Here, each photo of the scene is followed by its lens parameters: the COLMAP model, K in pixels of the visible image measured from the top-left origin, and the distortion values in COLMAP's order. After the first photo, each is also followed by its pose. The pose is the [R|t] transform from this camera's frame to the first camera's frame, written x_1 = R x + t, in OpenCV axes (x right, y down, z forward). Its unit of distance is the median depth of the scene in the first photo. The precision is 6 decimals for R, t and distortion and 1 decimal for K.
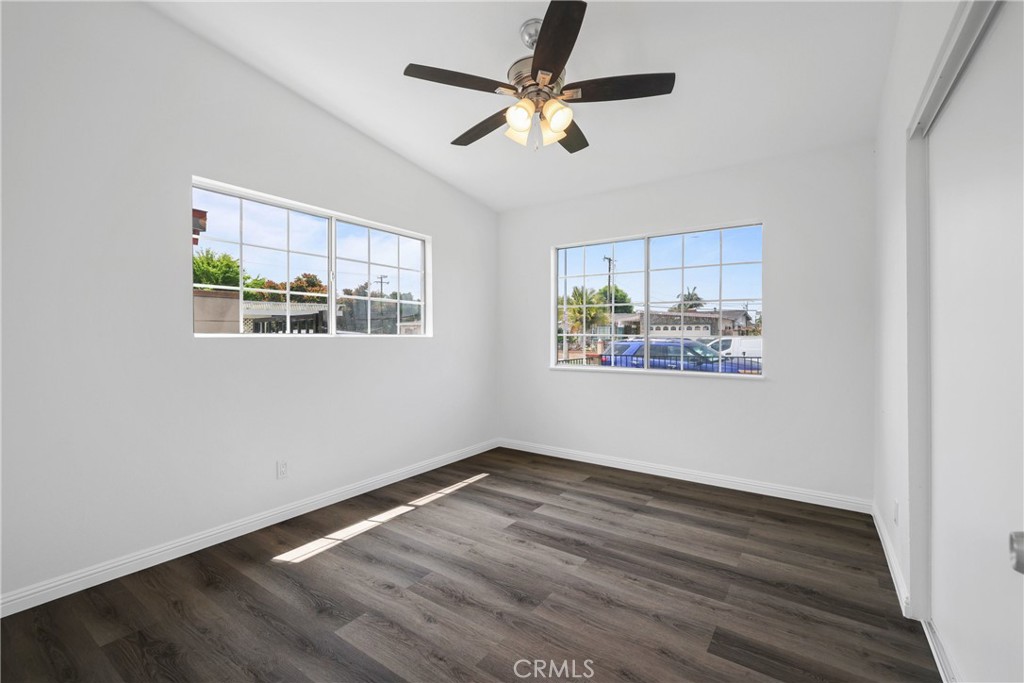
lens RADIAL K [[436.7, 0, 509.5], [0, 436.7, 340.9], [0, 0, 1]] dist [0.000082, -0.000030]
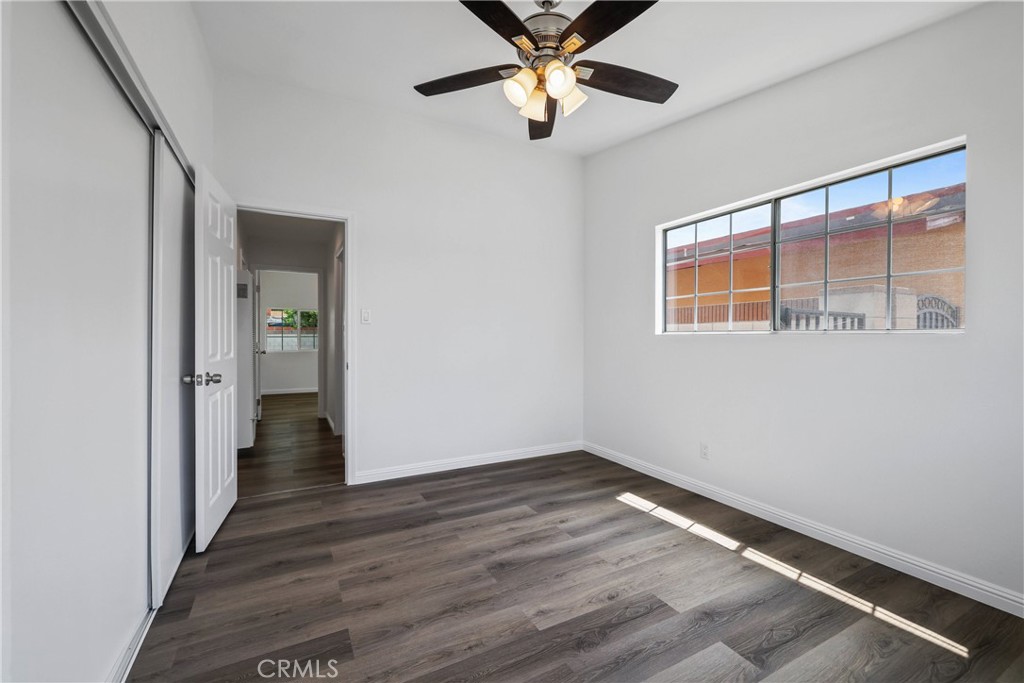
lens RADIAL K [[436.7, 0, 510.3], [0, 436.7, 337.5], [0, 0, 1]] dist [0.000082, -0.000030]
pose [[-0.459005, 0.000379, -0.888434, 0.828130], [-0.012628, 0.999896, 0.006951, 0.002175], [0.888344, 0.014409, -0.458952, 1.250319]]
